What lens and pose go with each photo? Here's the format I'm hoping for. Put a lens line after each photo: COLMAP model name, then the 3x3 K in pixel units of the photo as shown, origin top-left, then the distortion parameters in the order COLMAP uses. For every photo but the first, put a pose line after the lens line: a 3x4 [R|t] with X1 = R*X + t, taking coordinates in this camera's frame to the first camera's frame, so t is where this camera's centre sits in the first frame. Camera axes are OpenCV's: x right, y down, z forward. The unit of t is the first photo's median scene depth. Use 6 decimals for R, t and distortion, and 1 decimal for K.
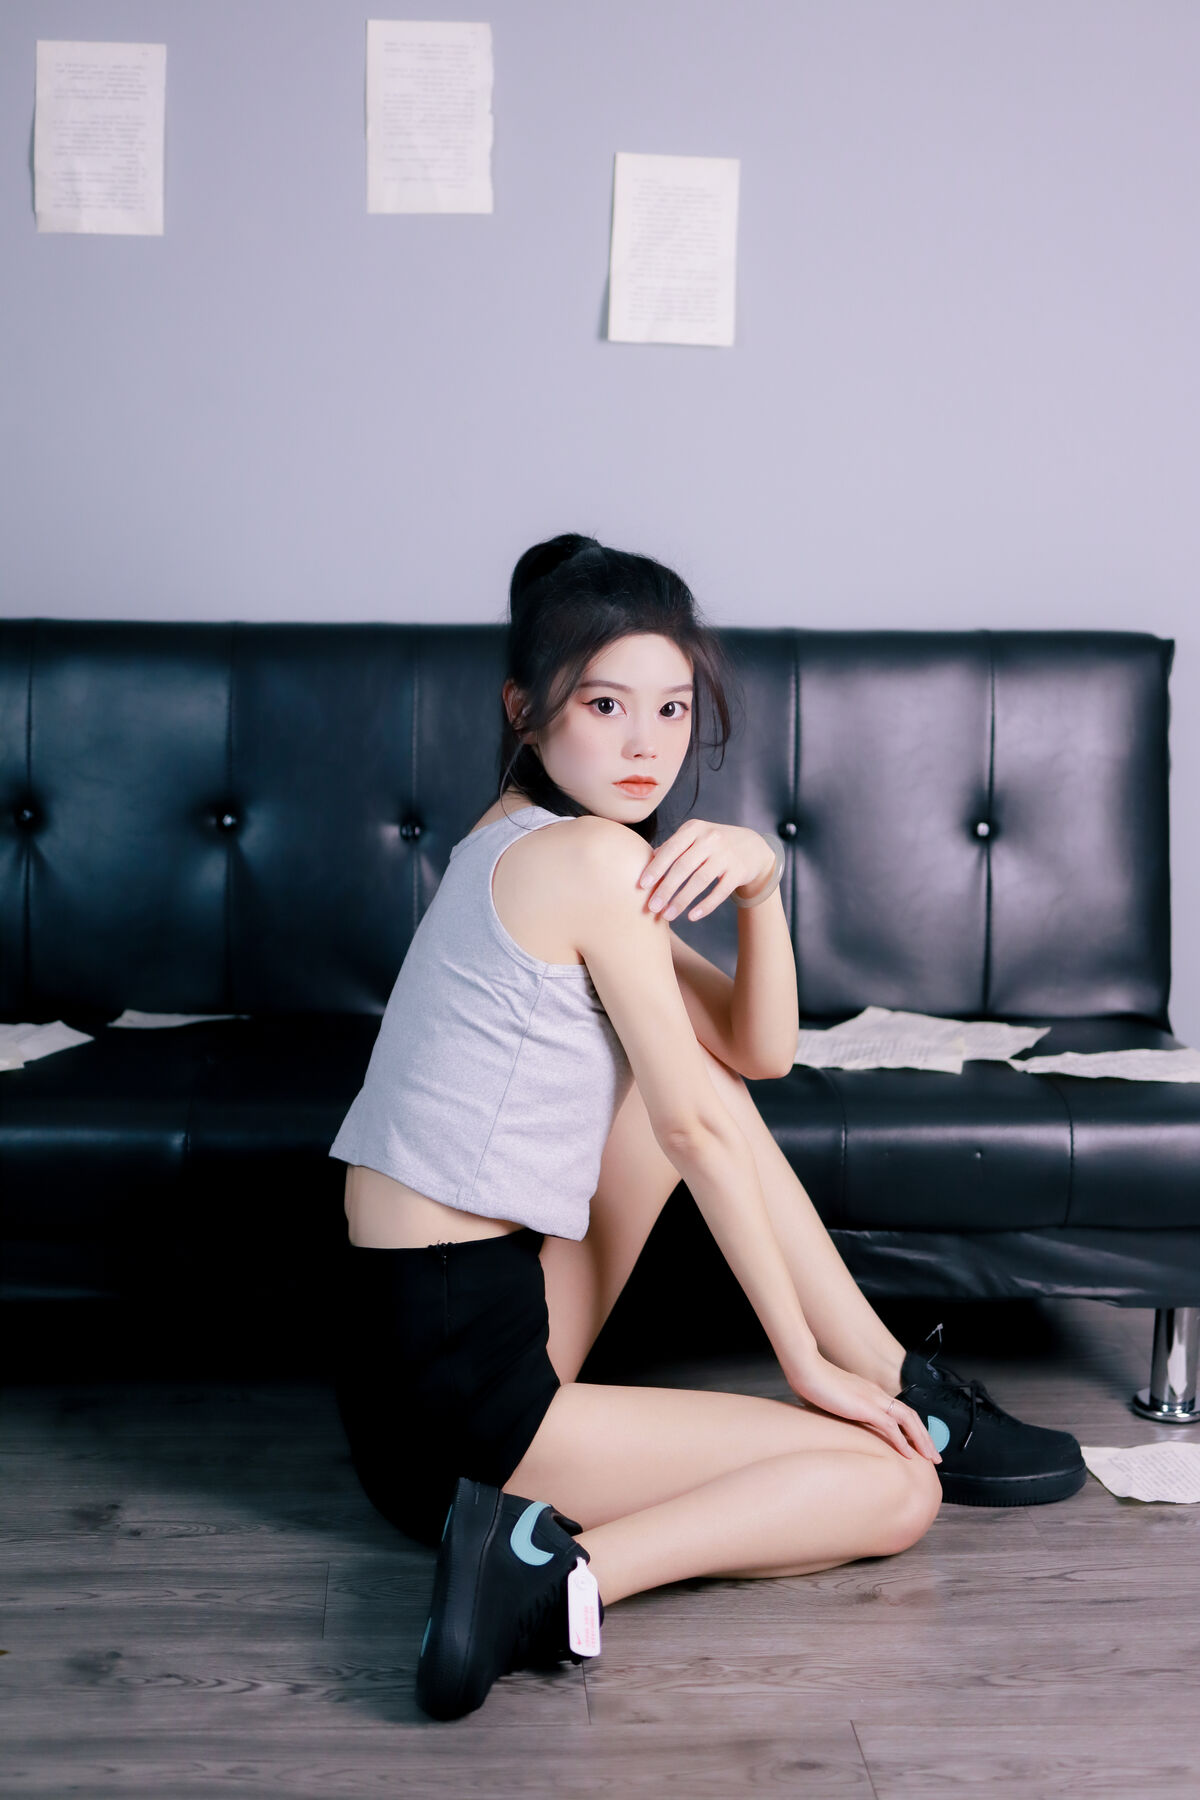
lens RADIAL K [[2743.7, 0, 623.1], [0, 2743.7, 832.8], [0, 0, 1]] dist [-0.076825, 0.000000]
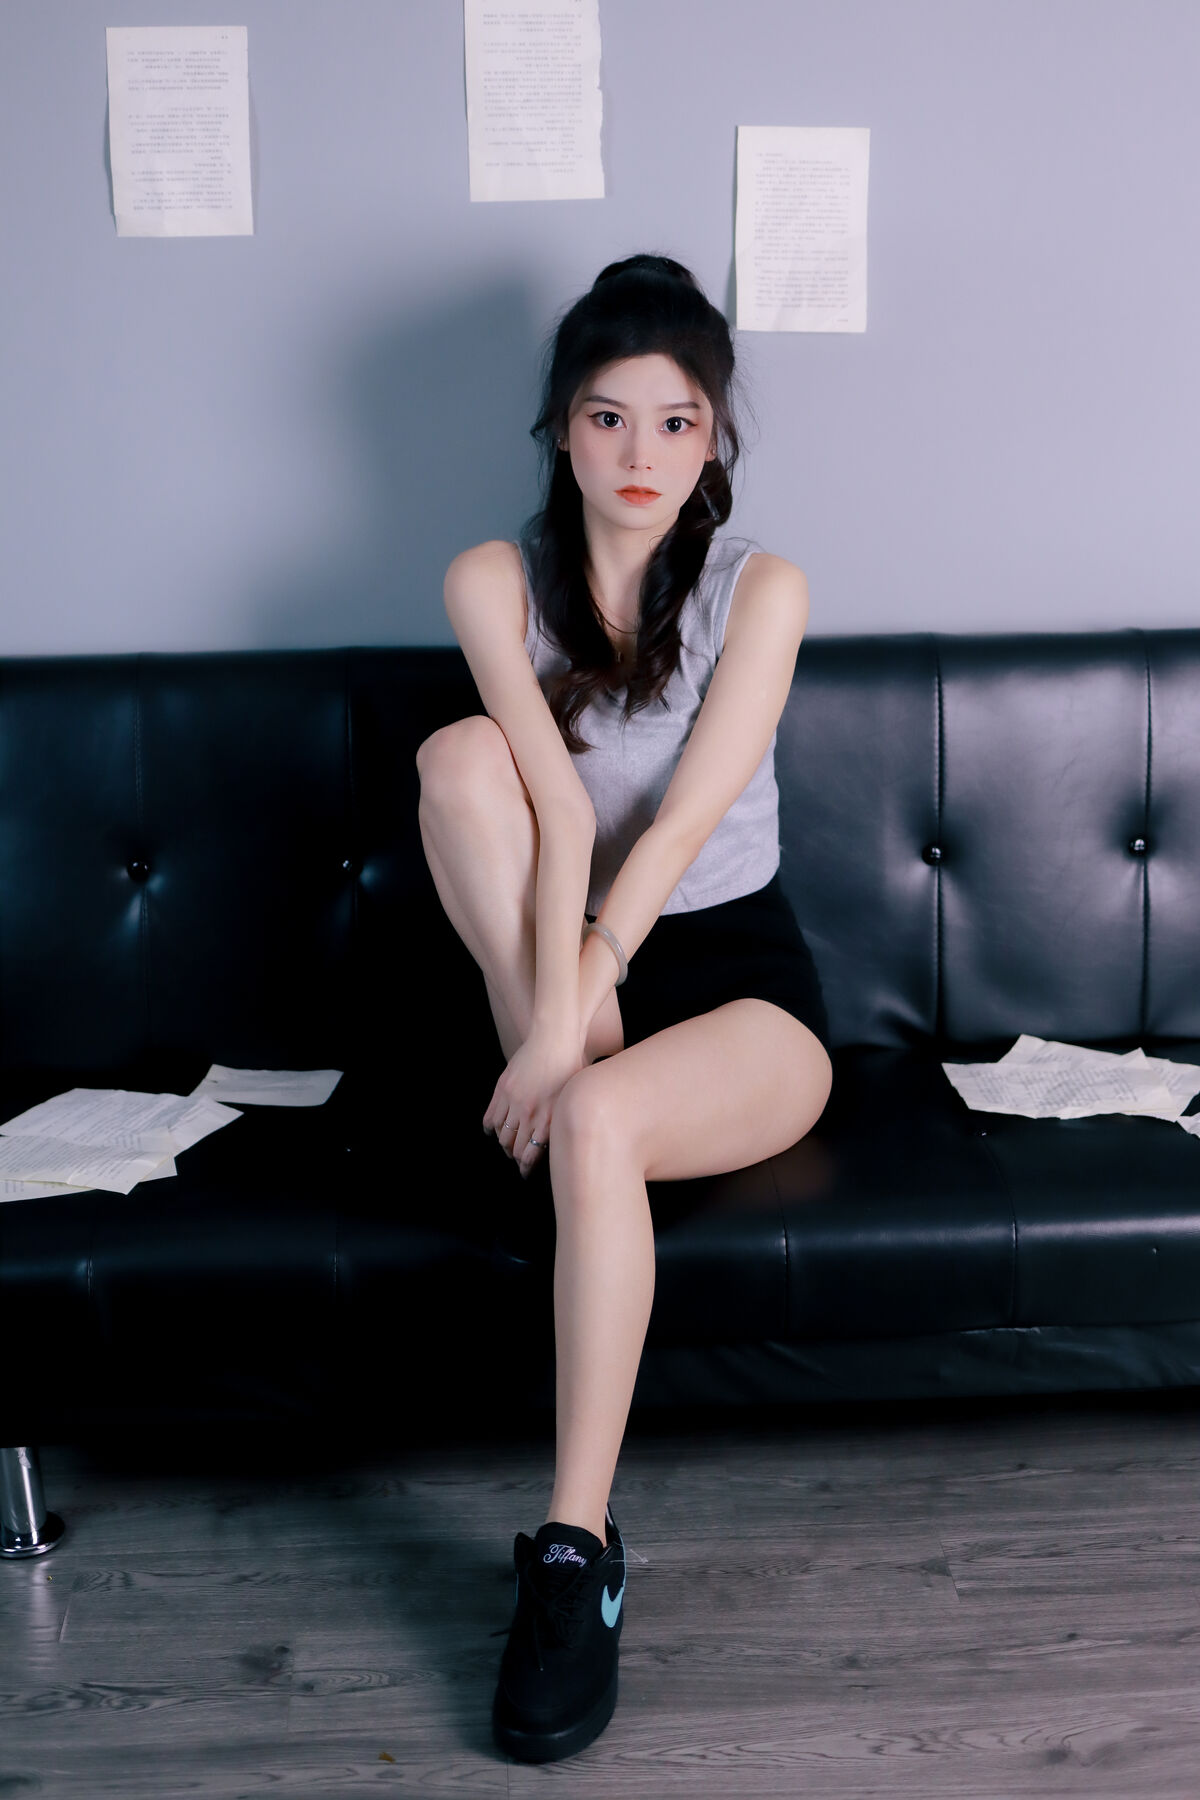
lens RADIAL K [[2743.7, 0, 575.3], [0, 2743.7, 890.1], [0, 0, 1]] dist [-0.076825, 0.000000]
pose [[0.998931, -0.026356, -0.037988, -0.033570], [0.031617, 0.988882, 0.145305, -0.151486], [0.033735, -0.146350, 0.988657, 0.062560]]
